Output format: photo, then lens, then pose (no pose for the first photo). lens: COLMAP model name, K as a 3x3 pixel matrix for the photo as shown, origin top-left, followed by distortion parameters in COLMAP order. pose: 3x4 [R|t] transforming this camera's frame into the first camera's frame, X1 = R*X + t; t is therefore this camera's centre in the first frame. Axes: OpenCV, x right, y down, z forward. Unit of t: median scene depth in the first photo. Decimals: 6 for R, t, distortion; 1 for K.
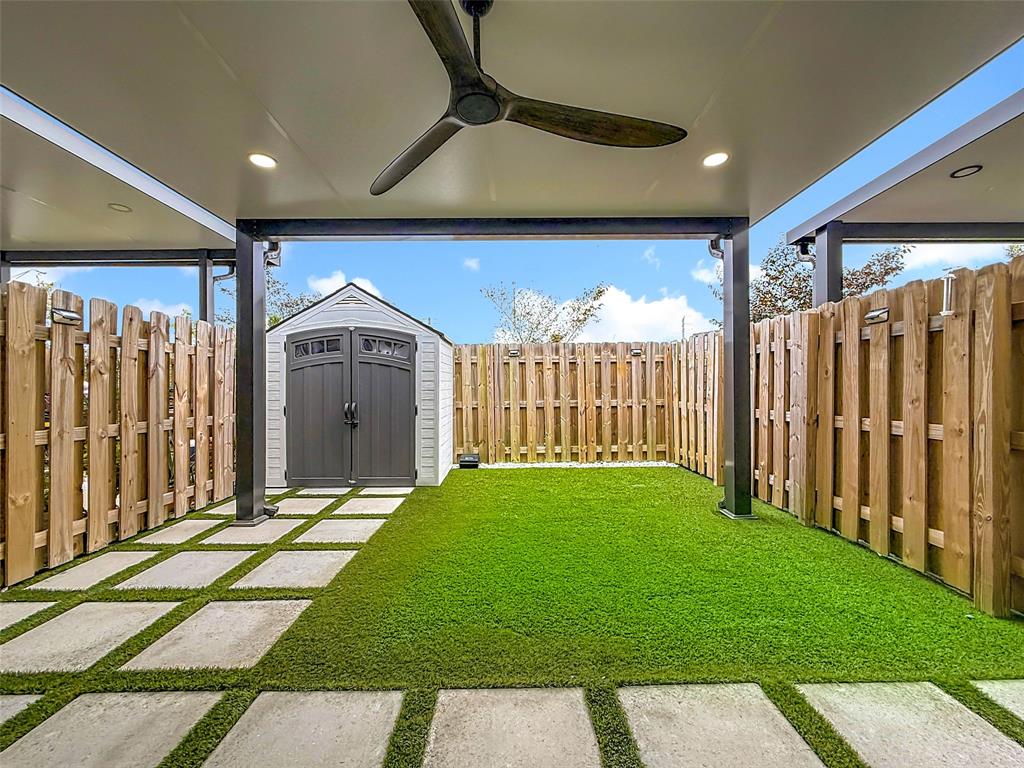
lens RADIAL K [[417.3, 0, 516.8], [0, 417.3, 383.3], [0, 0, 1]] dist [-0.000491, -0.000837]
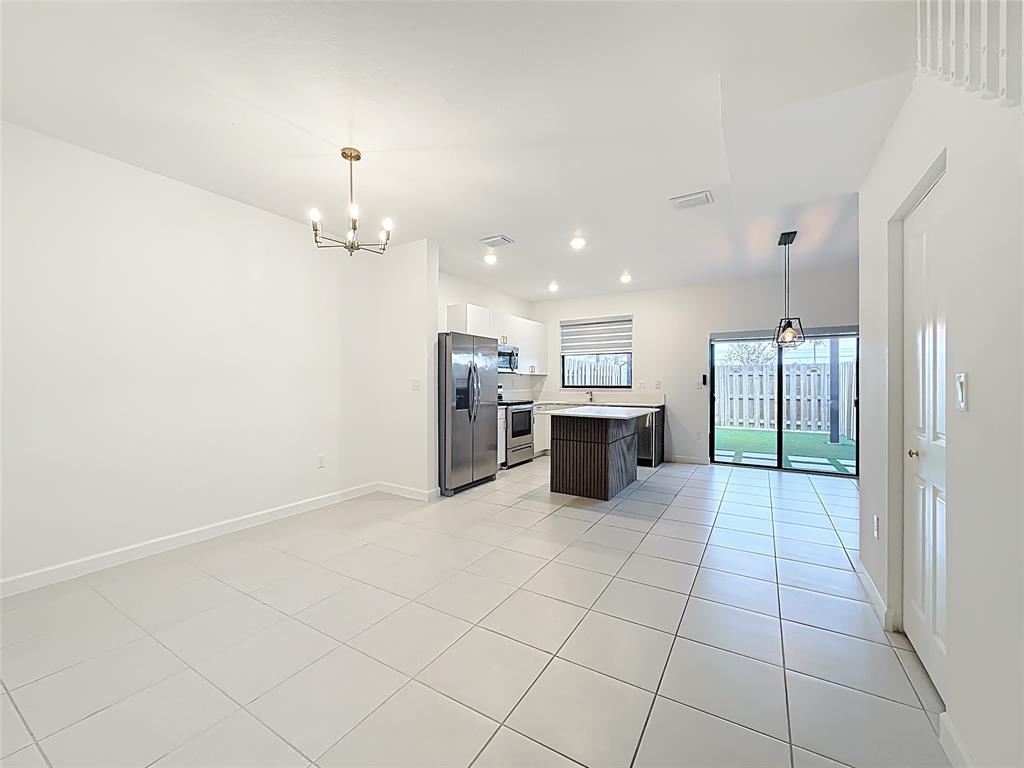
lens RADIAL K [[417.3, 0, 509.6], [0, 417.3, 382.3], [0, 0, 1]] dist [-0.000491, -0.000837]
pose [[0.849260, 0.009880, -0.527883, 0.124353], [-0.005921, 0.999940, 0.009189, -0.027385], [0.527942, -0.004678, 0.849267, -1.187839]]
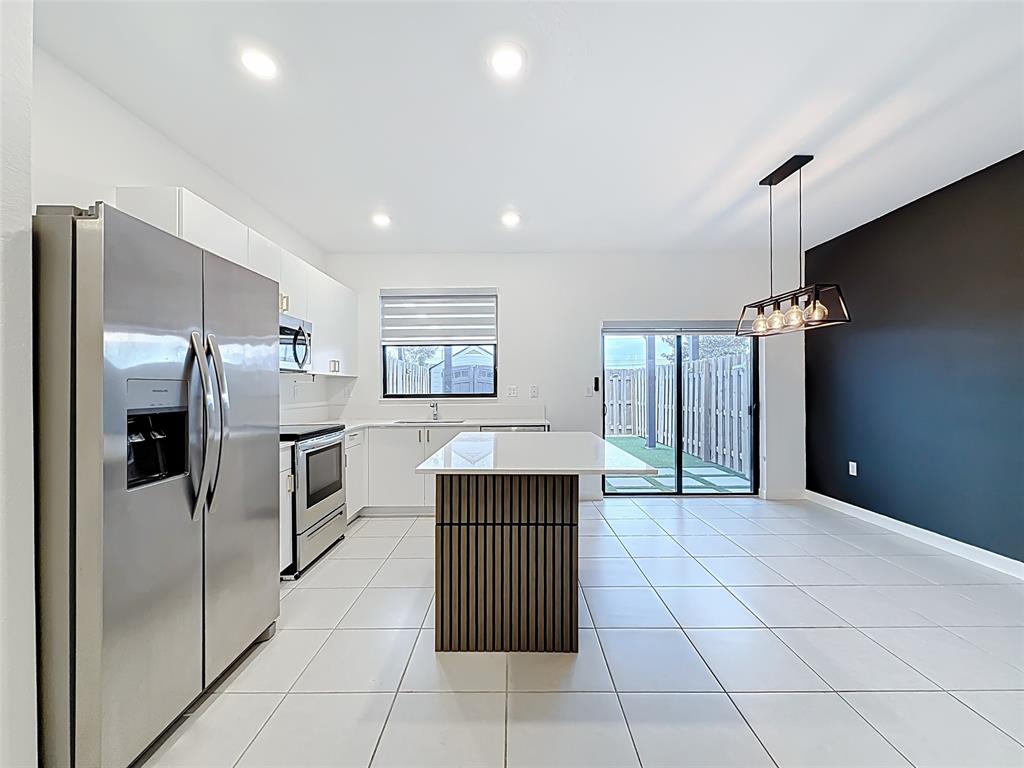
lens RADIAL K [[417.3, 0, 513.0], [0, 417.3, 388.0], [0, 0, 1]] dist [-0.000491, -0.000837]
pose [[0.999978, 0.001609, -0.006458, -0.148669], [-0.001581, 0.999989, 0.004314, -0.022834], [0.006465, -0.004303, 0.999970, -0.822334]]
